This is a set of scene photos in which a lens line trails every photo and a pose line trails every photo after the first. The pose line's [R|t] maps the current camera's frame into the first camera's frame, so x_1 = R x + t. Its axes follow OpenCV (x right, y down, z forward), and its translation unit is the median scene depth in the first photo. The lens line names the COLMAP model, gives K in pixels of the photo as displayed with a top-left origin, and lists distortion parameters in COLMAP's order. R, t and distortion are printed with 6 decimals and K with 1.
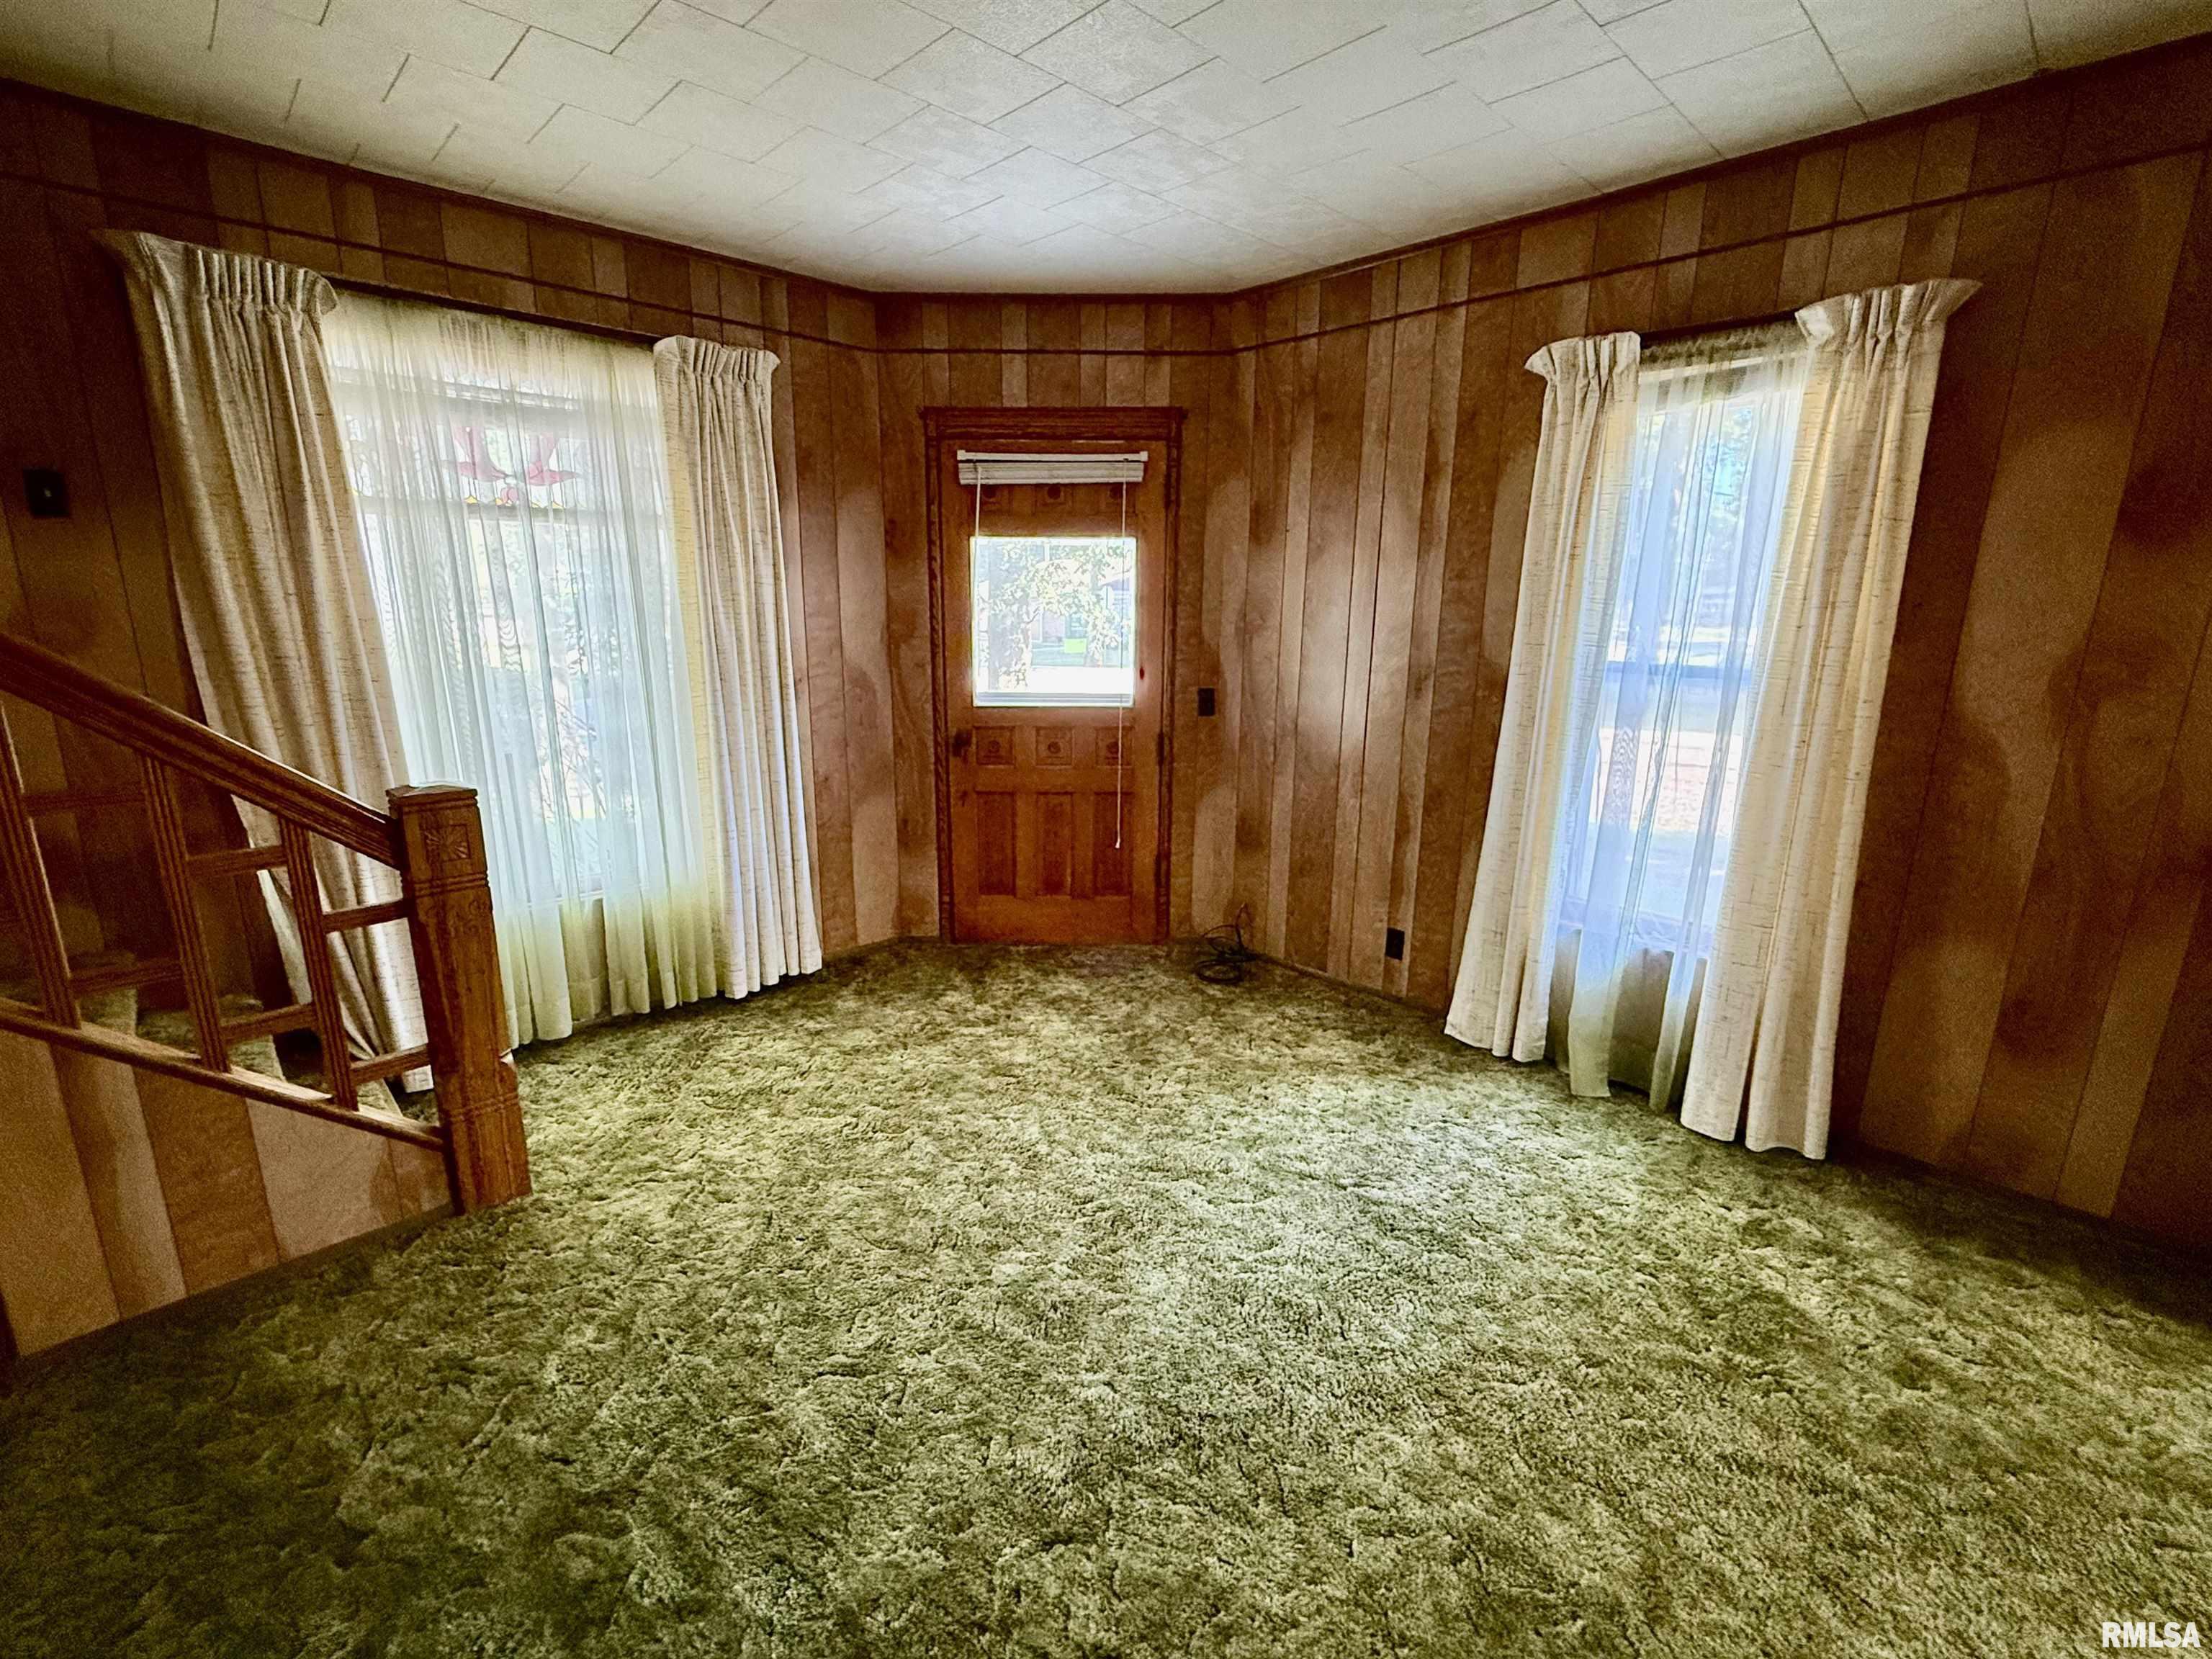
lens RADIAL K [[963.5, 0, 1076.0], [0, 963.5, 827.1], [0, 0, 1]] dist [0.001313, -0.000344]
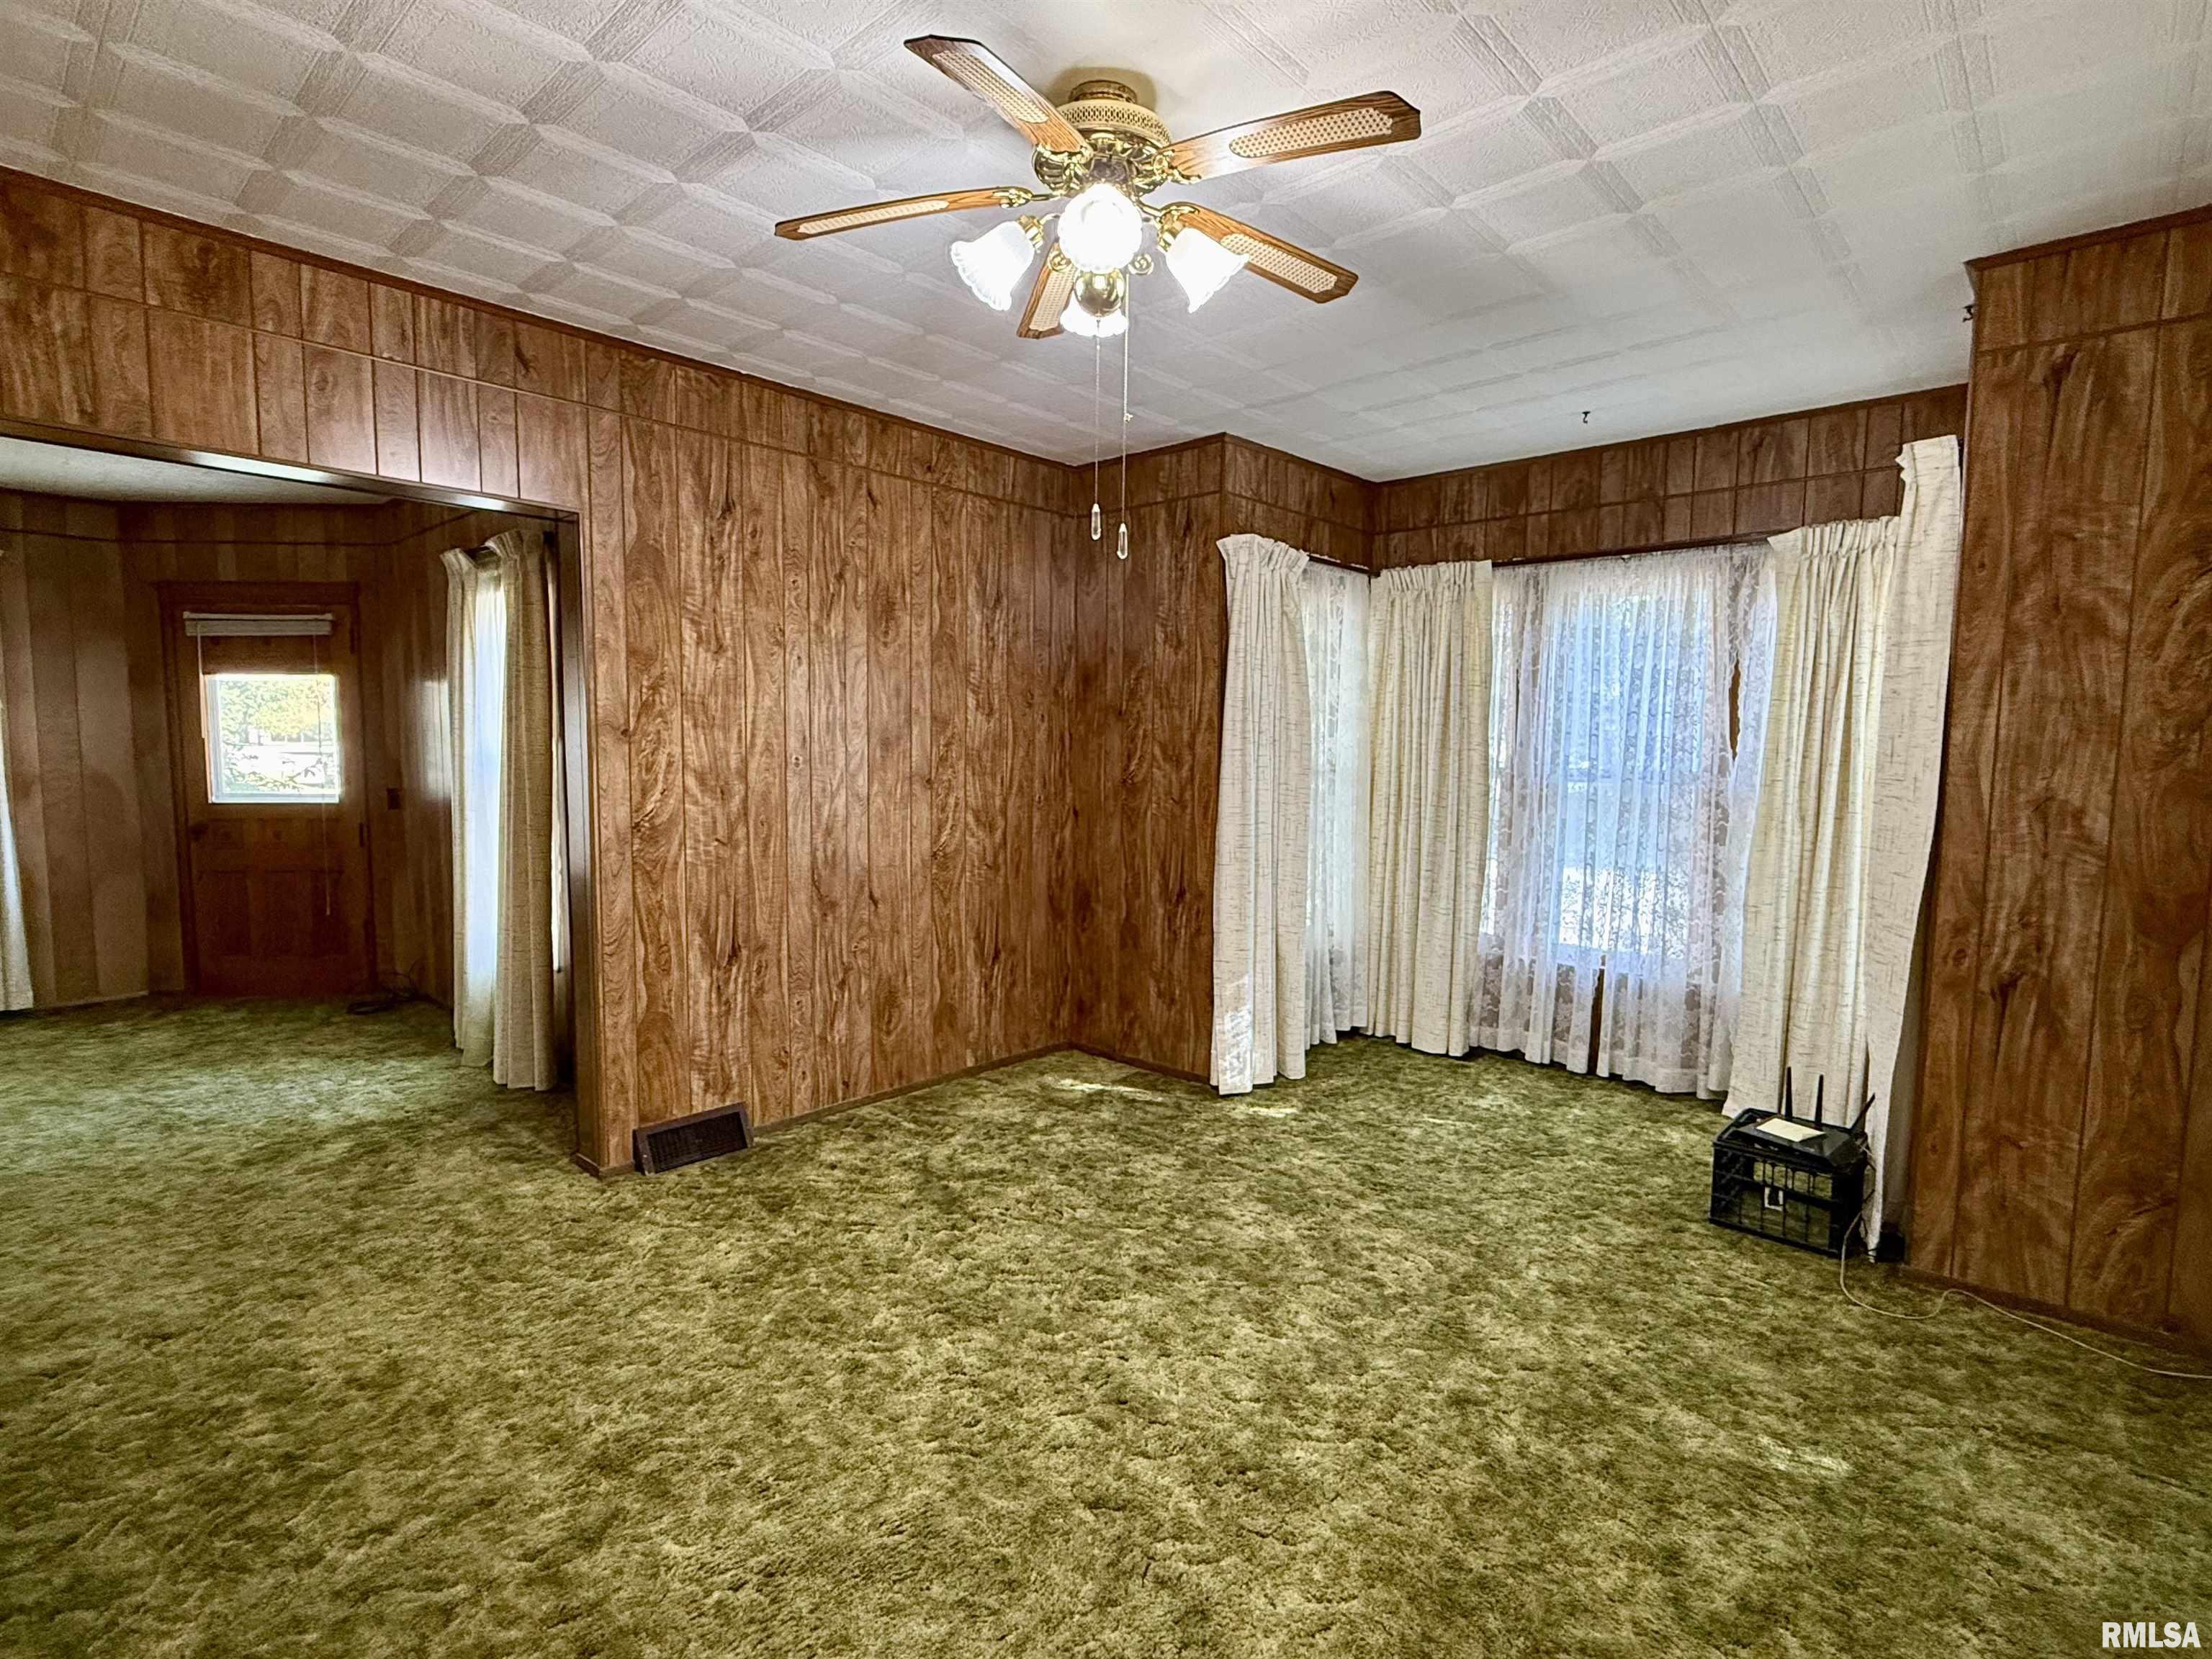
lens RADIAL K [[1065.4, 0, 1095.0], [0, 1065.4, 832.3], [0, 0, 1]] dist [-0.003887, -0.000533]
pose [[0.998013, -0.006189, 0.062709, 1.441076], [0.014858, 0.990219, -0.138732, 0.184614], [-0.061237, 0.139388, 0.988343, -0.670803]]
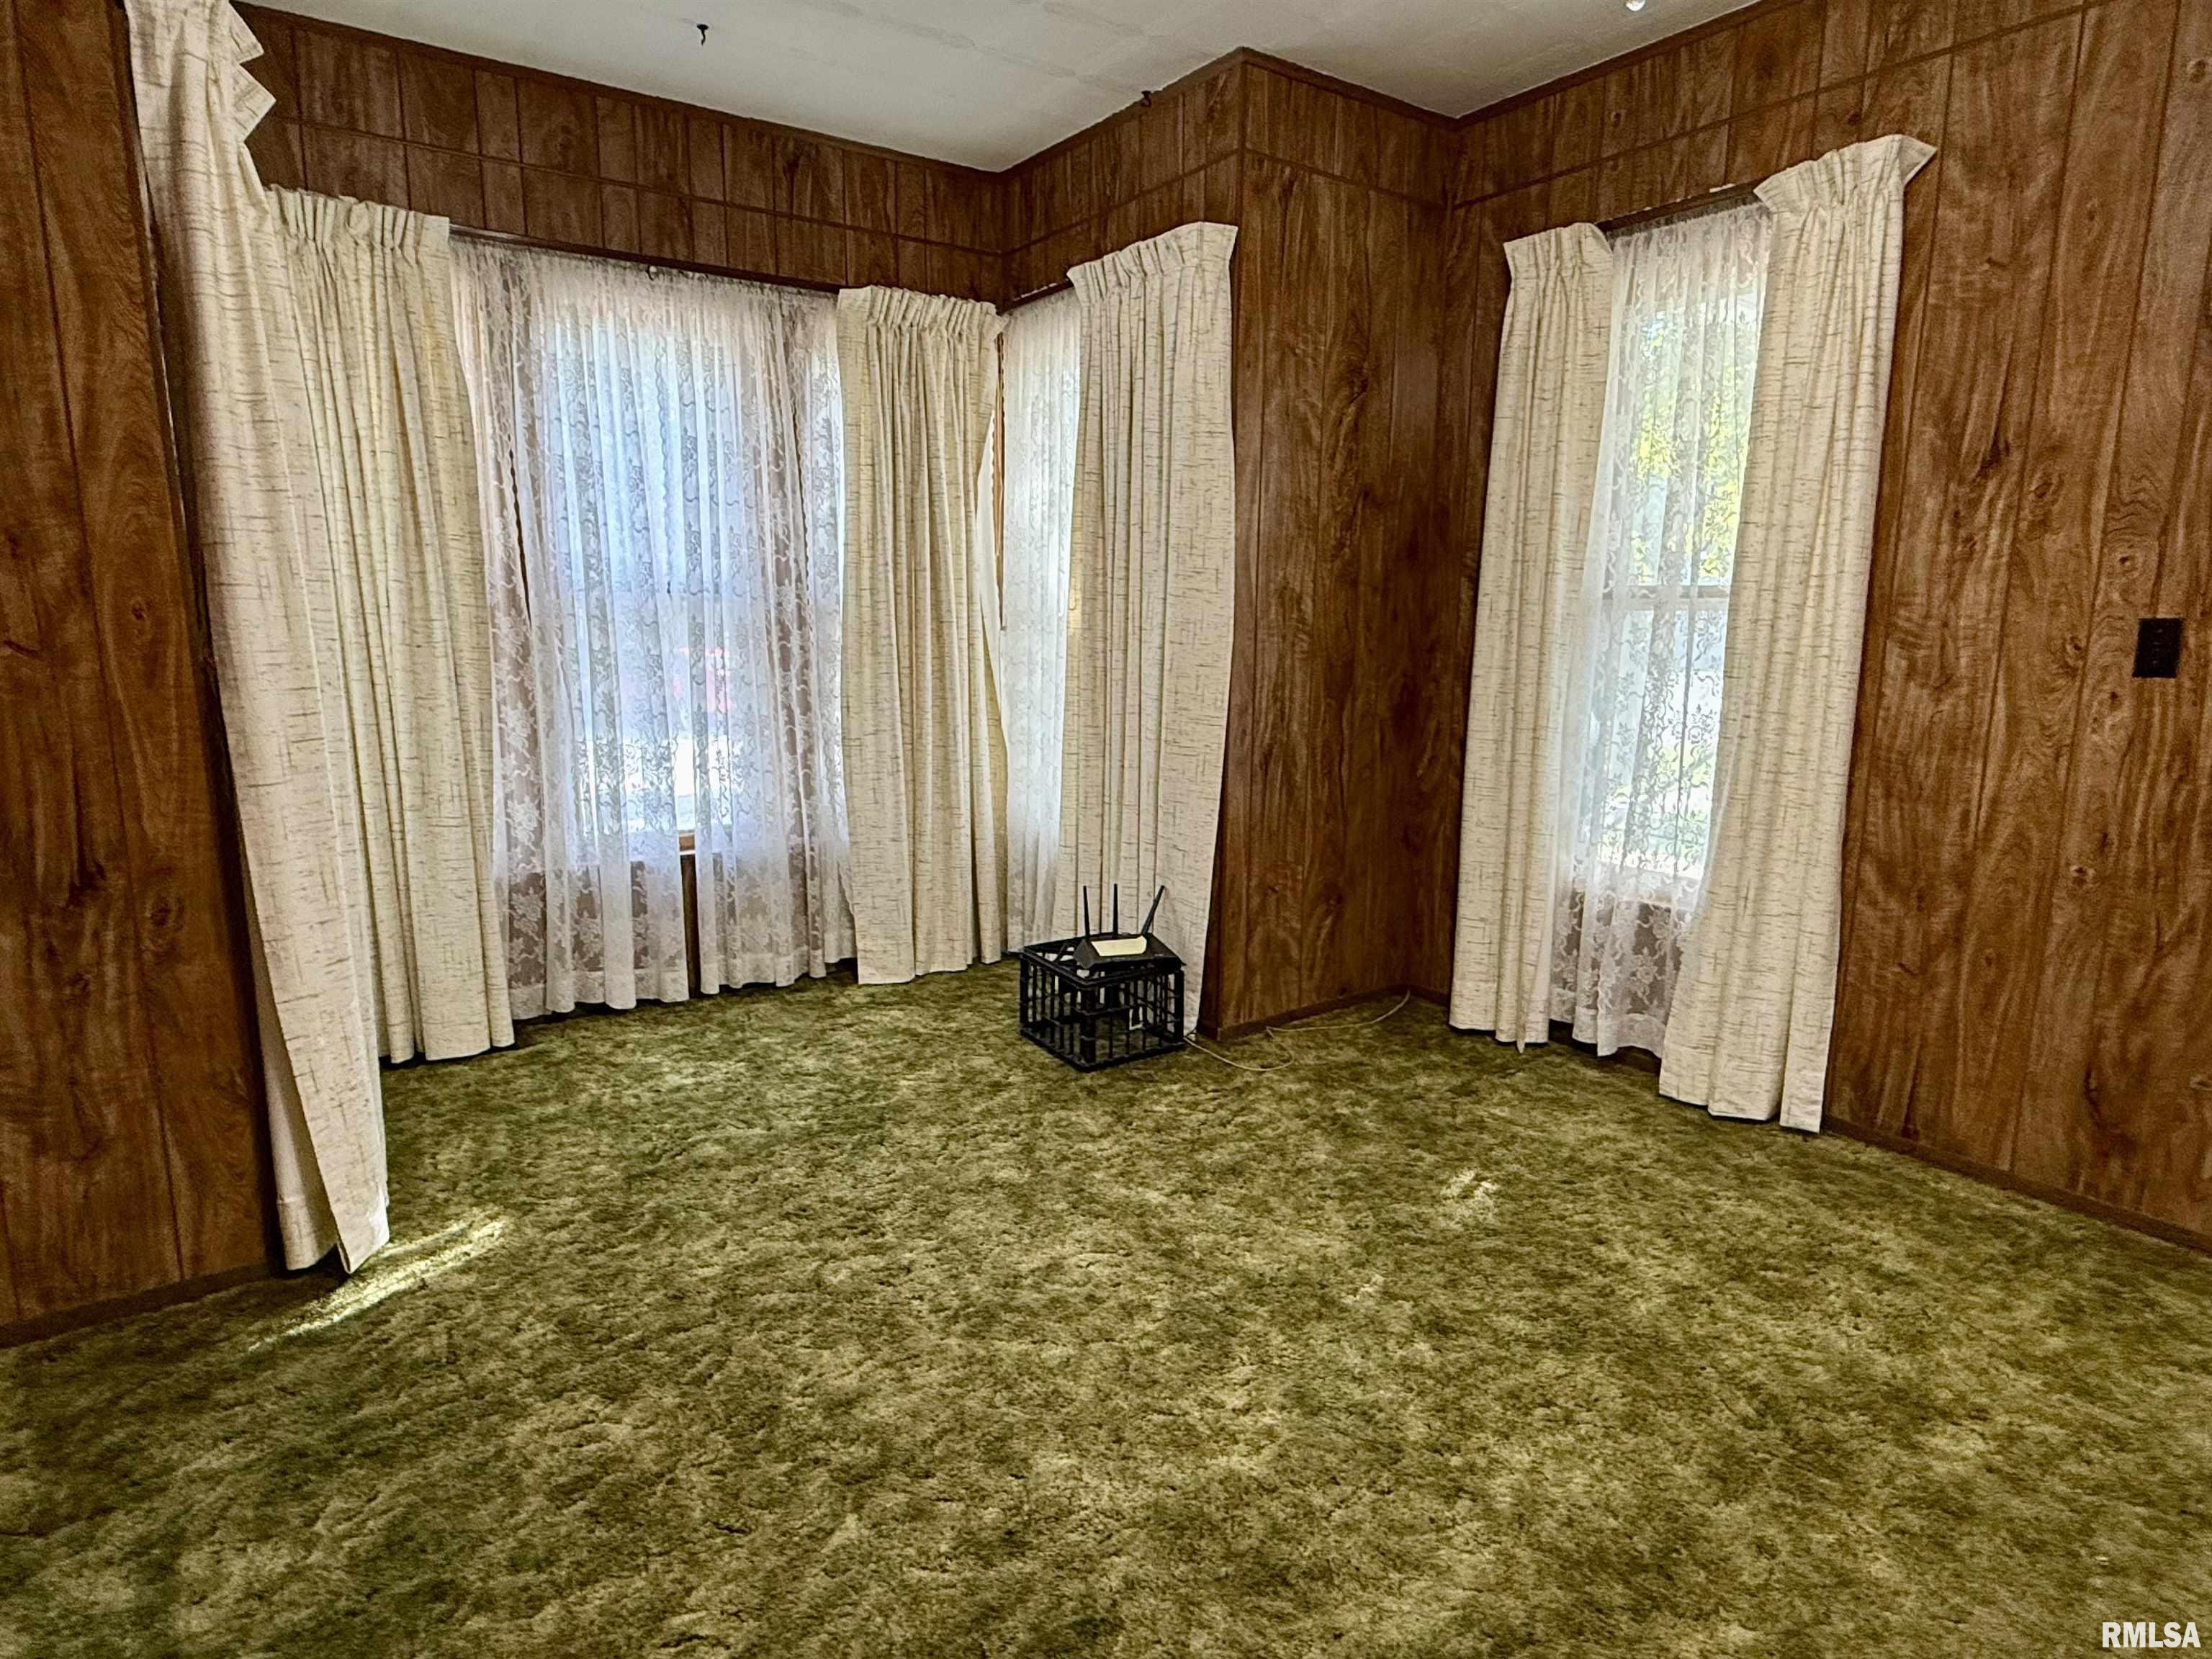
lens RADIAL K [[1252.6, 0, 1102.0], [0, 1252.6, 831.1], [0, 0, 1]] dist [-0.000699, 0.001758]
pose [[0.157769, -0.184097, 0.970164, 1.029878], [0.219022, 0.964521, 0.147408, 0.047421], [-0.962880, 0.189230, 0.192493, 0.189583]]
